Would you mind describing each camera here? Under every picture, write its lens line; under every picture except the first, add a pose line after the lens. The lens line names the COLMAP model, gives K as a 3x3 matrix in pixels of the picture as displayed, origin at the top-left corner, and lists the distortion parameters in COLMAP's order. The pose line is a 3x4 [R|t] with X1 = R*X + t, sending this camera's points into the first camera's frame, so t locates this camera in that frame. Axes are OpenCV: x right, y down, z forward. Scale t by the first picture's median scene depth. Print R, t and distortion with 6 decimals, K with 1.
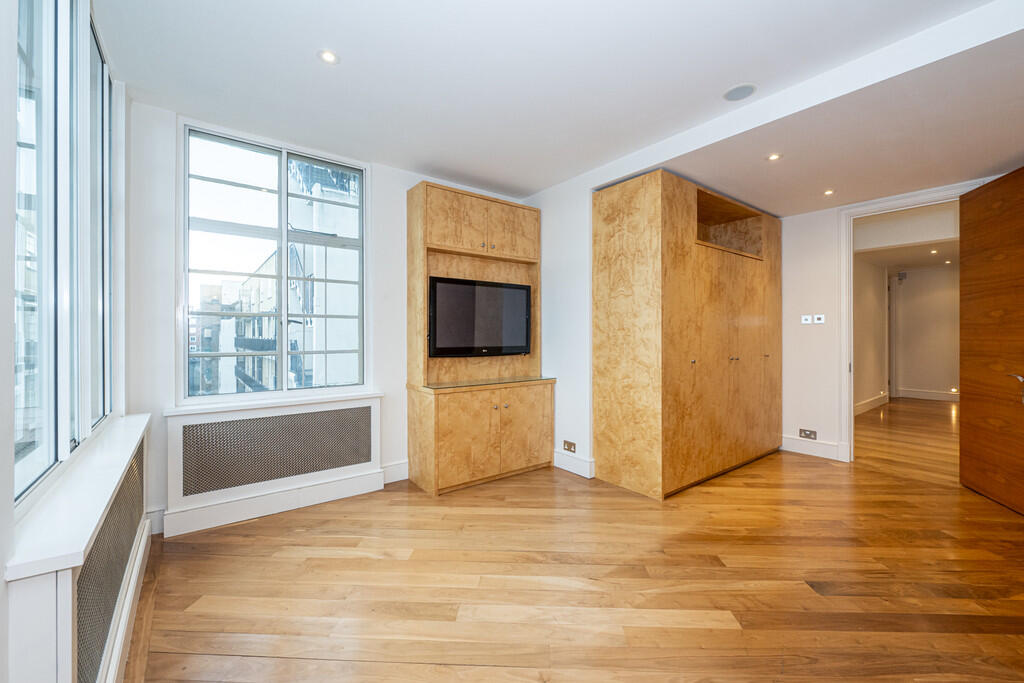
lens RADIAL K [[417.0, 0, 513.4], [0, 417.0, 334.4], [0, 0, 1]] dist [0.000657, 0.000039]
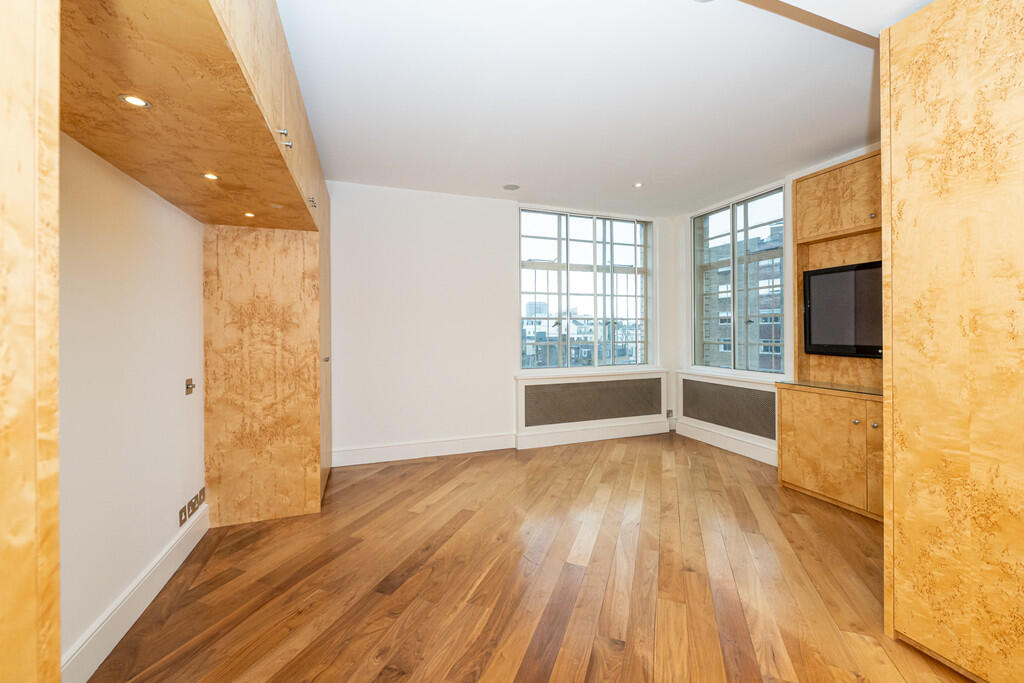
lens RADIAL K [[417.0, 0, 514.1], [0, 417.0, 334.2], [0, 0, 1]] dist [0.000657, 0.000039]
pose [[-0.315926, 0.003094, -0.948779, 0.942862], [-0.002978, 0.999987, 0.004252, 0.007235], [0.948779, 0.004169, -0.315913, 0.654225]]
